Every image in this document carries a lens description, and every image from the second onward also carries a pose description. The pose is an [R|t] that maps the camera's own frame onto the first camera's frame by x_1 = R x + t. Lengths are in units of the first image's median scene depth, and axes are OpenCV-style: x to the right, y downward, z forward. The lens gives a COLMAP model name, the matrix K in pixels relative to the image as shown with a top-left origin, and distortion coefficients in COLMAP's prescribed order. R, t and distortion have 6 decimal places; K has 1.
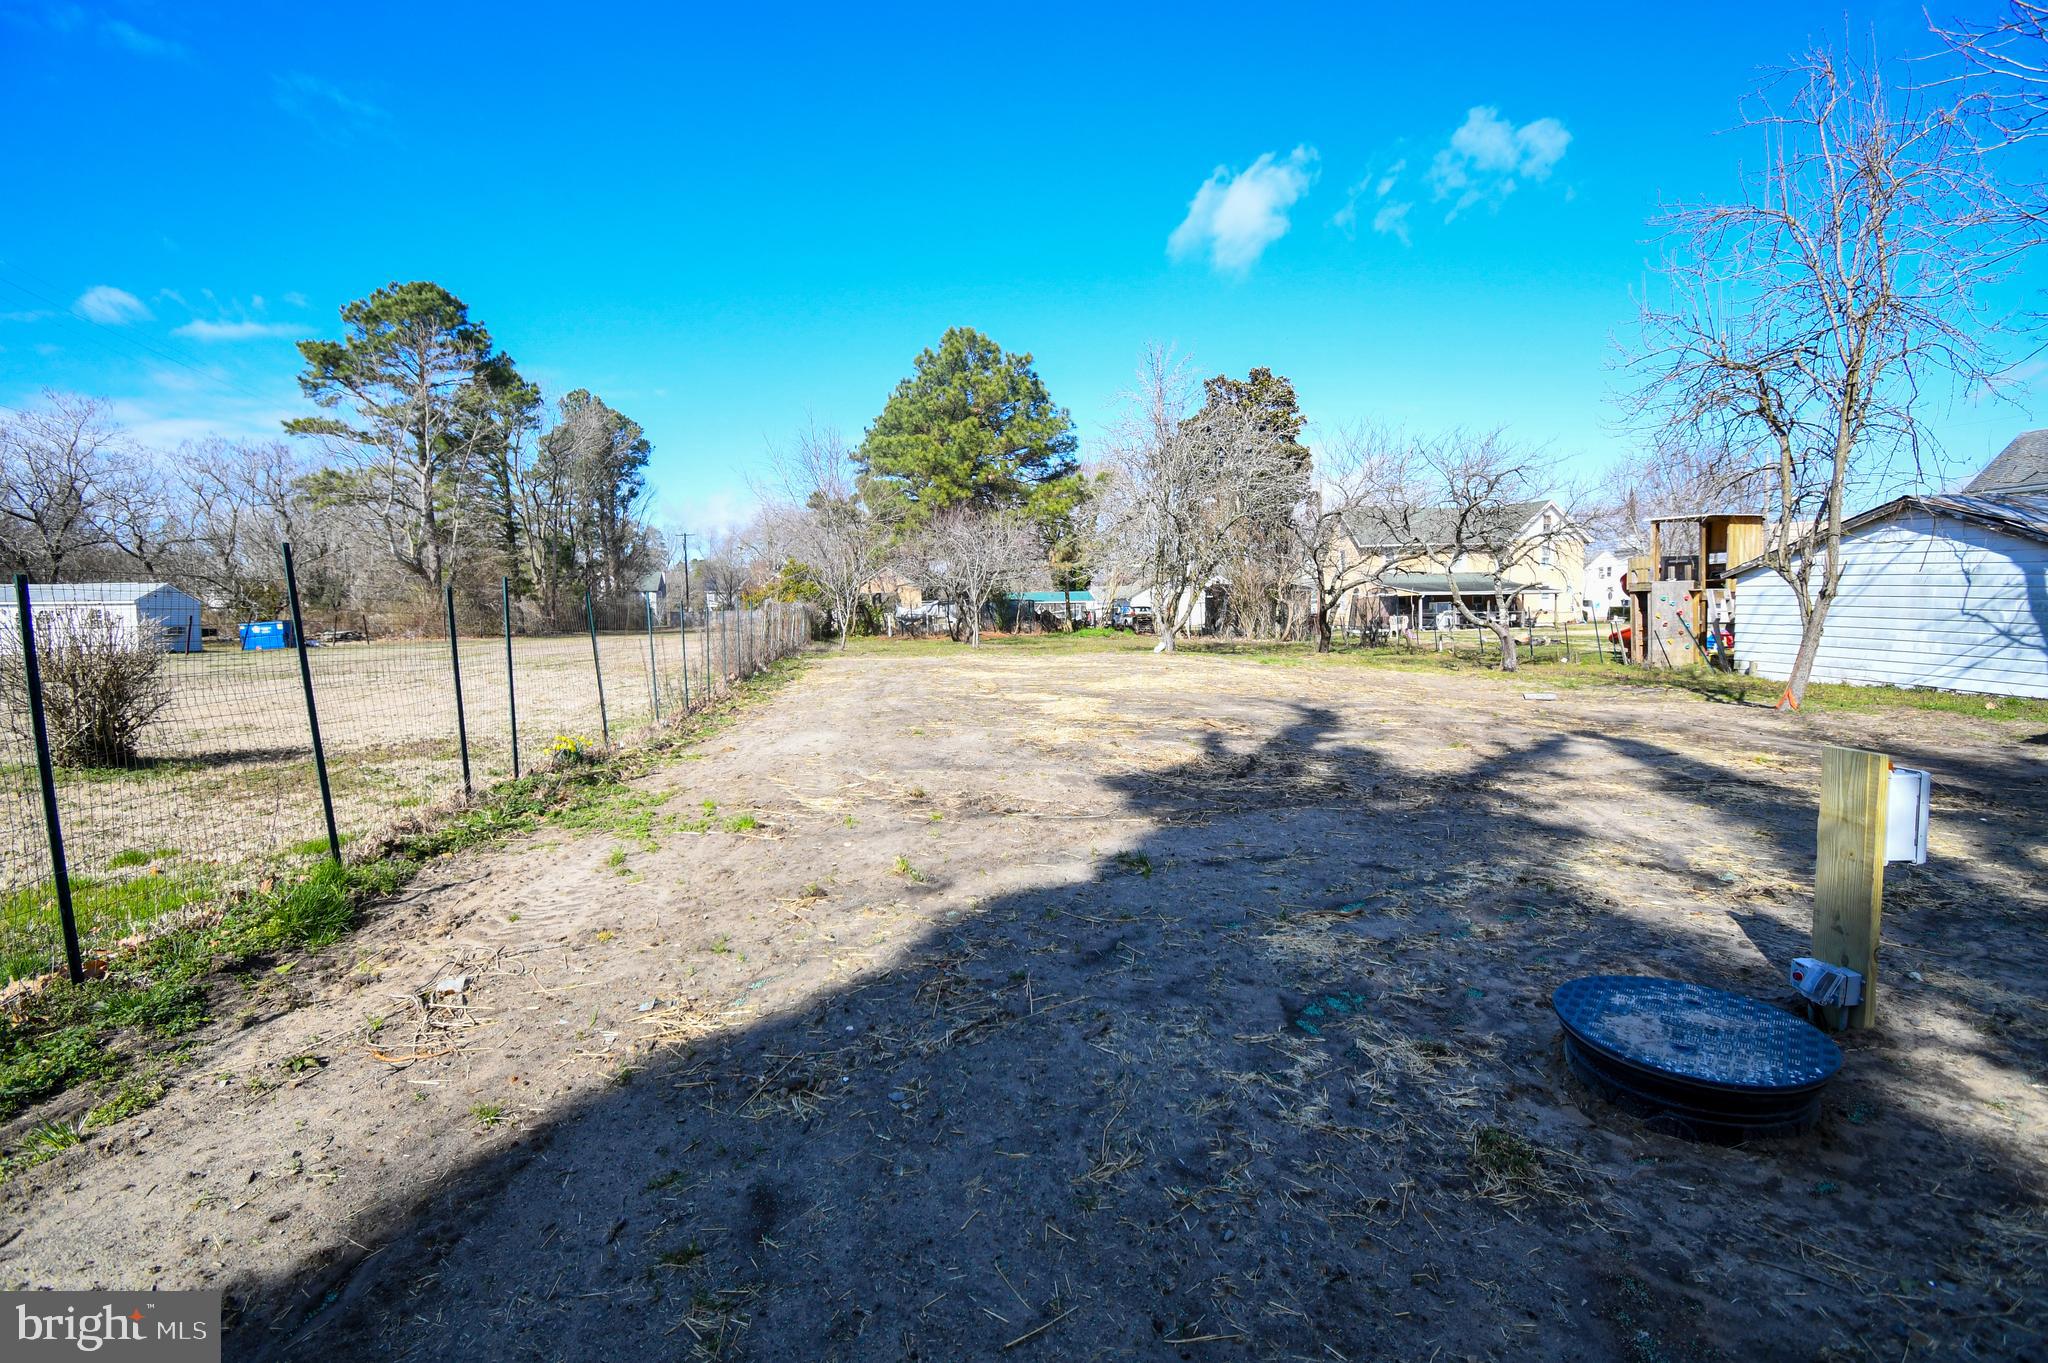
lens RADIAL K [[896.3, 0, 1035.3], [0, 896.3, 655.3], [0, 0, 1]] dist [0.016325, -0.023659]
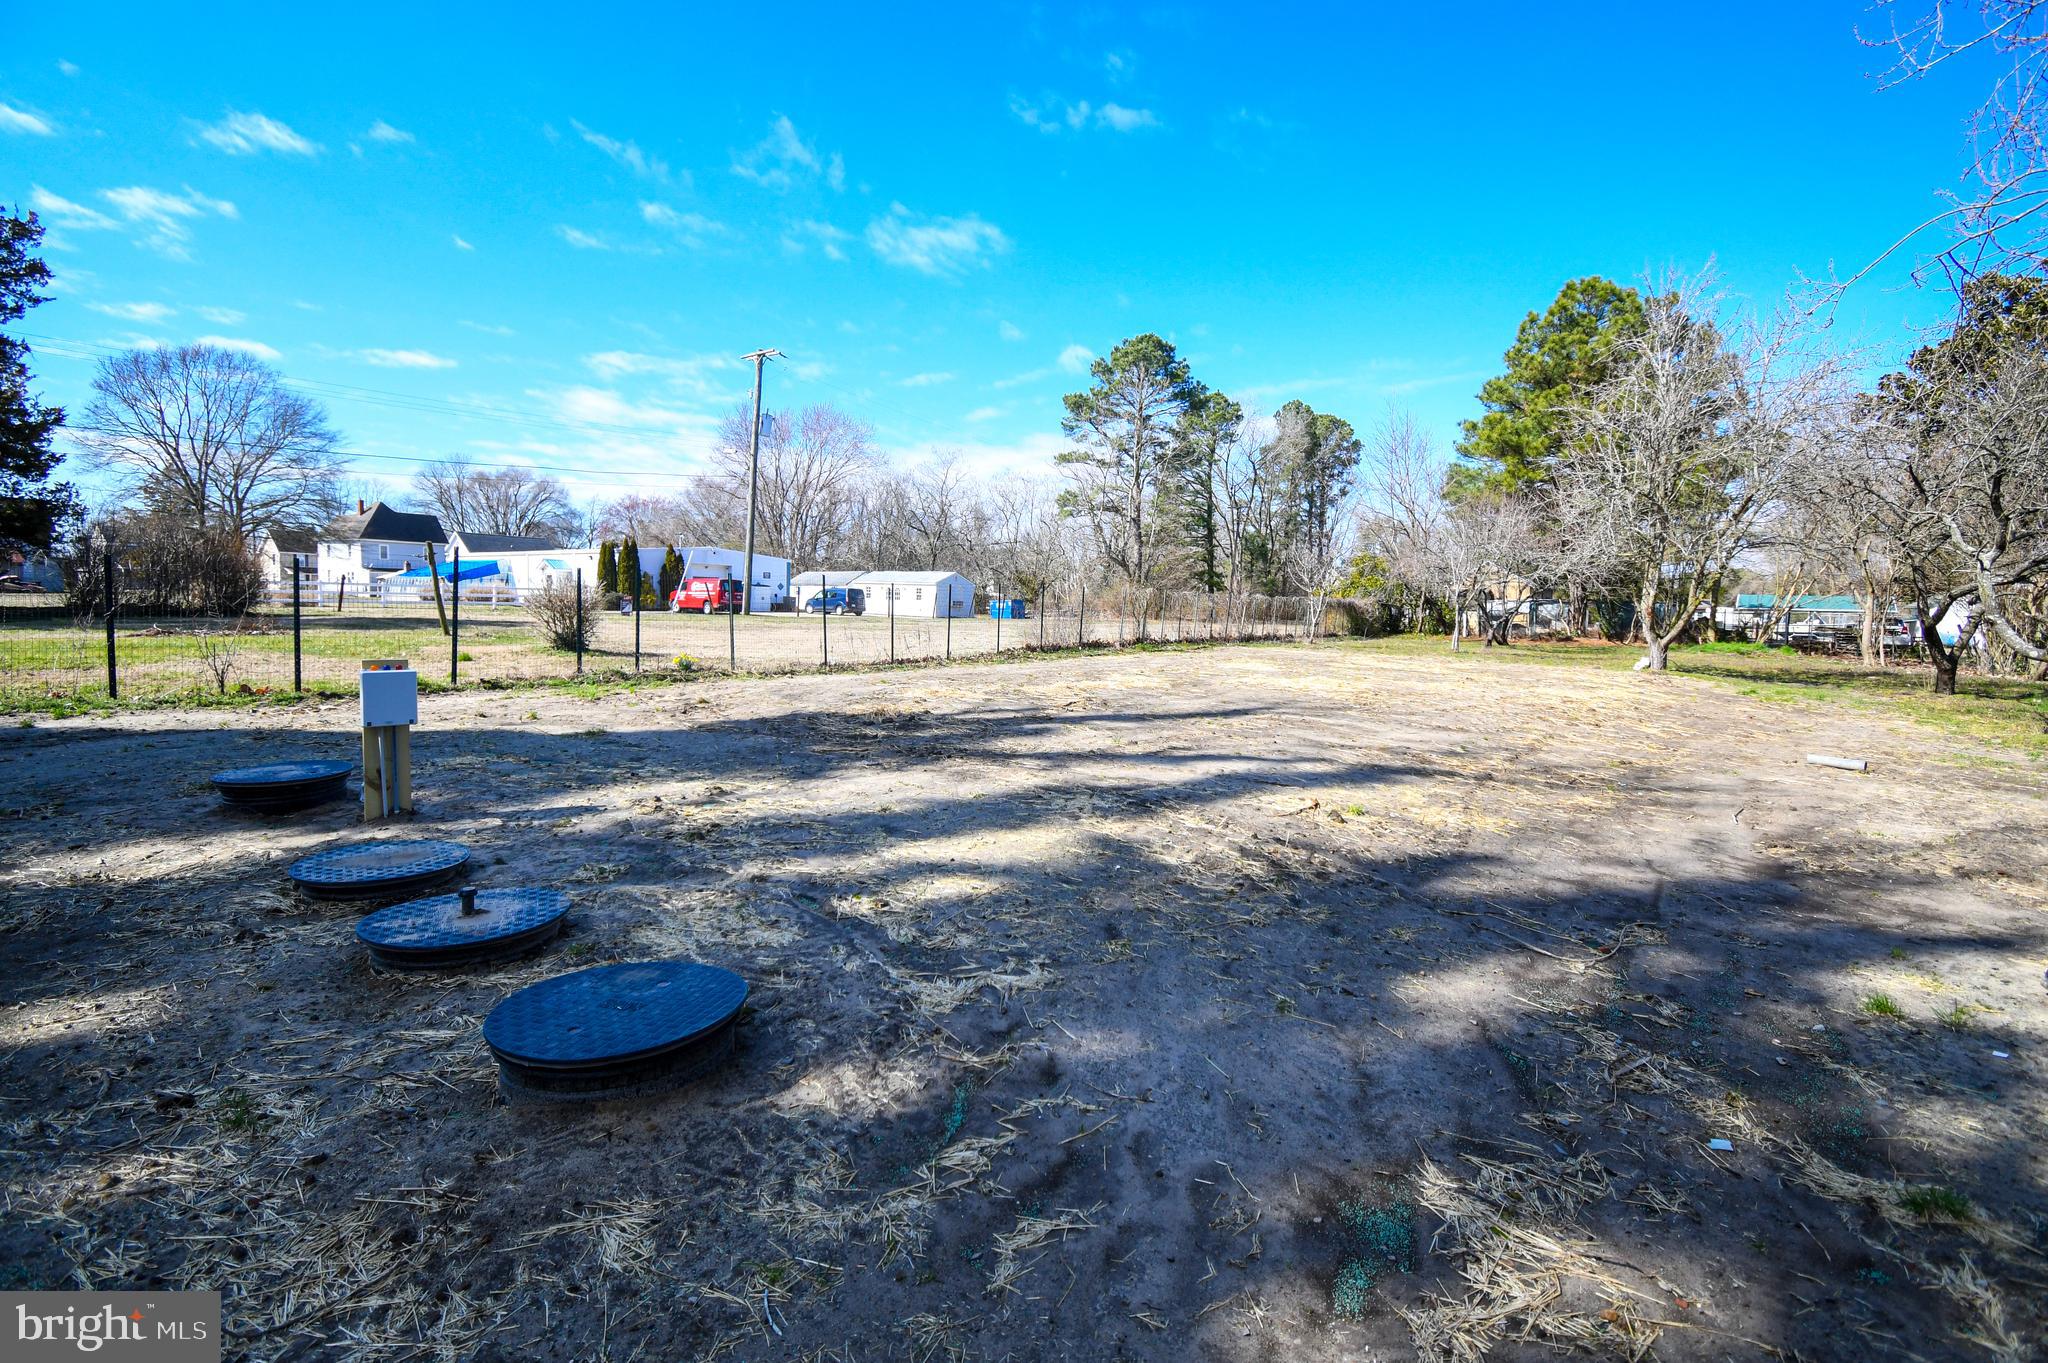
lens RADIAL K [[896.3, 0, 1035.3], [0, 896.3, 655.3], [0, 0, 1]] dist [0.016325, -0.023659]
pose [[0.678982, 0.074348, -0.730380, 0.169746], [-0.071318, 0.996833, 0.035171, -0.002375], [0.730682, 0.028209, 0.682135, 0.047013]]
